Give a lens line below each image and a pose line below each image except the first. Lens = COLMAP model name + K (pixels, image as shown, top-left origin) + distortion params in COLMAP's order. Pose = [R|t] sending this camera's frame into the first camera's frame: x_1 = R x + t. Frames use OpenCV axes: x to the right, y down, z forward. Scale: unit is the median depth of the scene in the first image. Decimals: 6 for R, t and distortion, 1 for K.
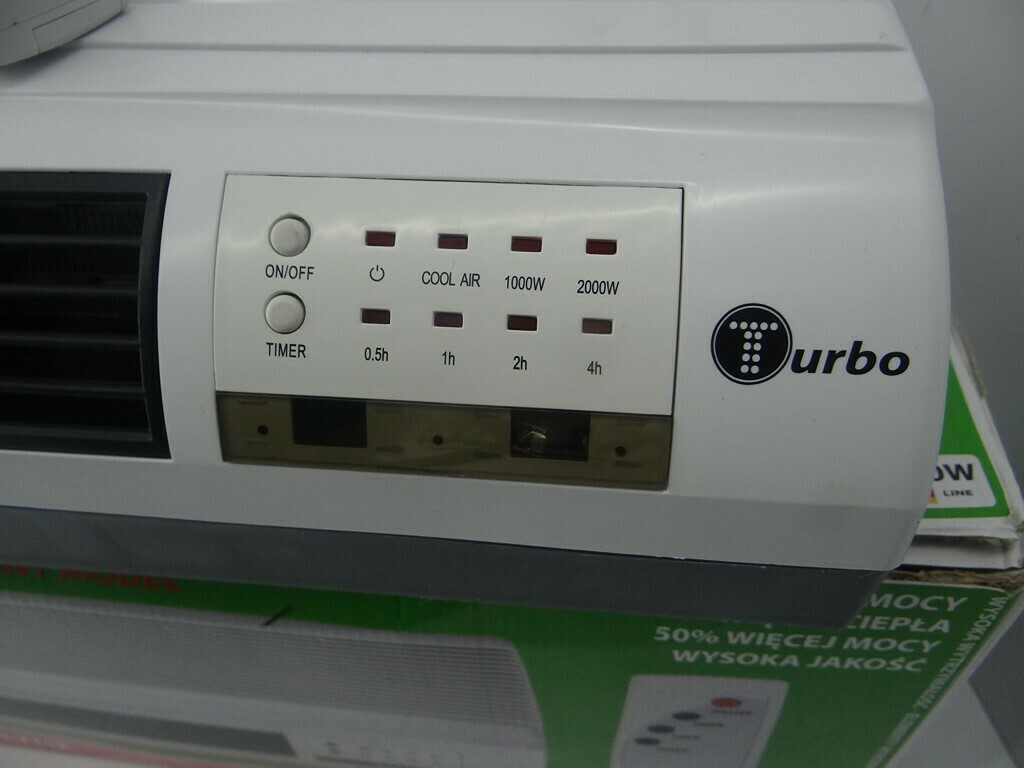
lens RADIAL K [[812.2, 0, 510.9], [0, 812.2, 387.1], [0, 0, 1]] dist [-0.002619, -0.015119]
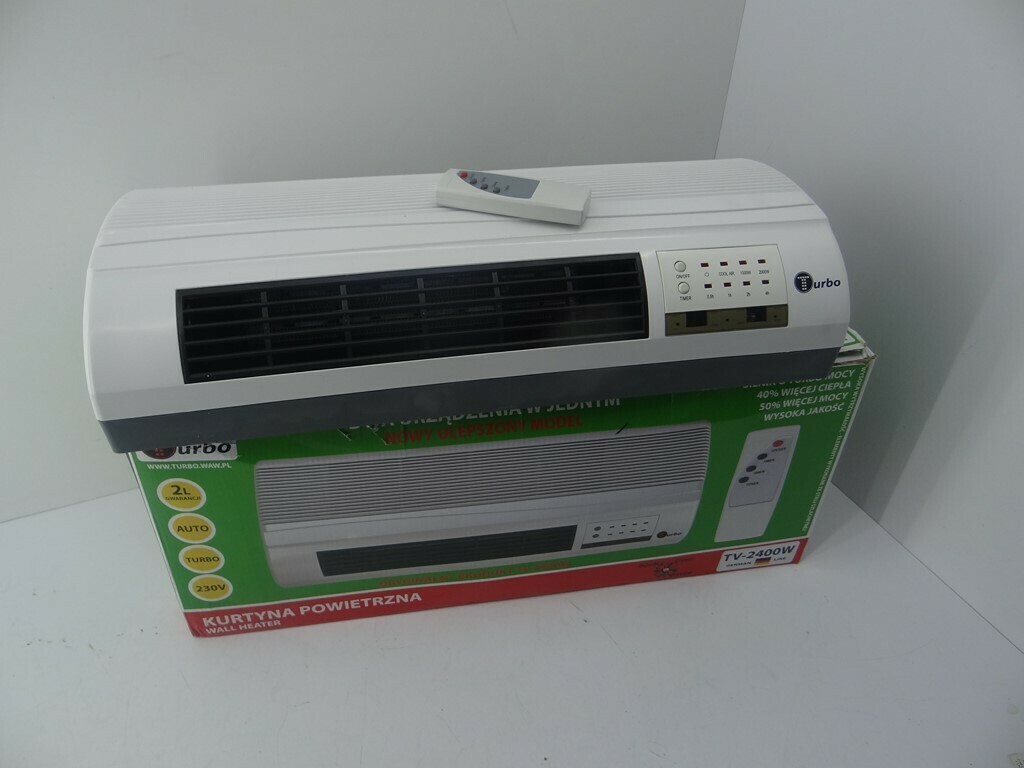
lens RADIAL K [[812.2, 0, 515.0], [0, 812.2, 376.2], [0, 0, 1]] dist [-0.002619, -0.015119]
pose [[0.949162, -0.120434, 0.290840, -1.978655], [0.165392, 0.976913, -0.135229, 0.615563], [-0.267839, 0.176457, 0.947167, -1.990228]]
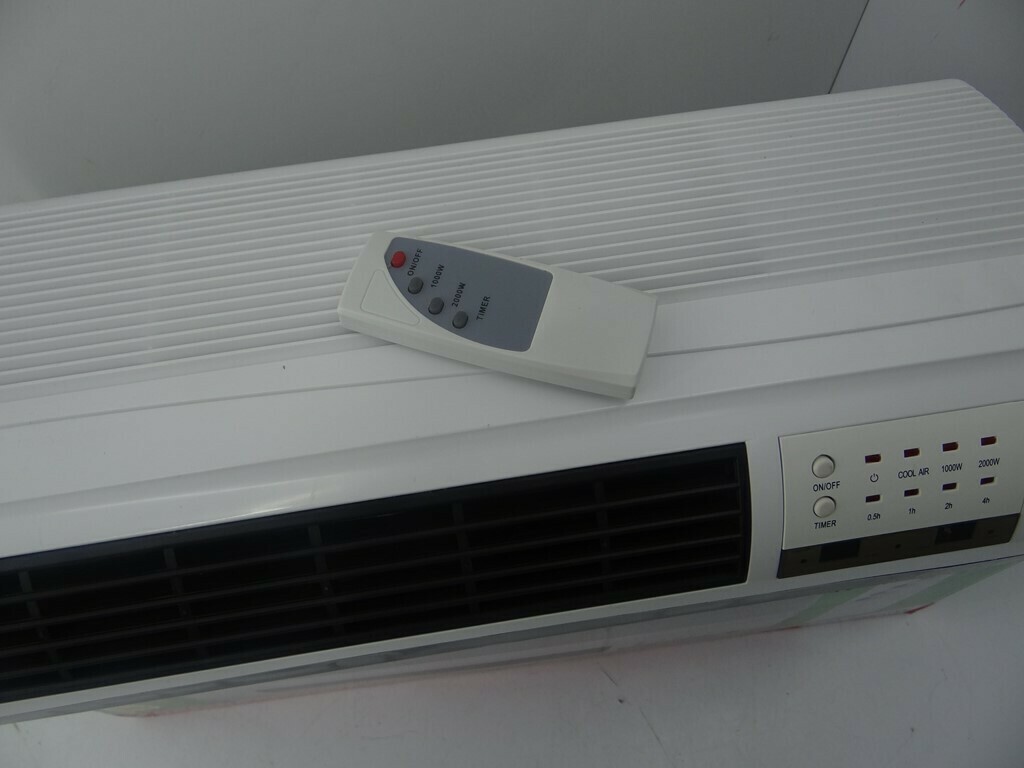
lens RADIAL K [[812.2, 0, 512.4], [0, 812.2, 383.7], [0, 0, 1]] dist [-0.002619, -0.015119]
pose [[0.967136, -0.214543, 0.136454, -1.112554], [0.168287, 0.942424, 0.288993, -0.966349], [-0.190598, -0.256532, 0.947557, -0.495092]]
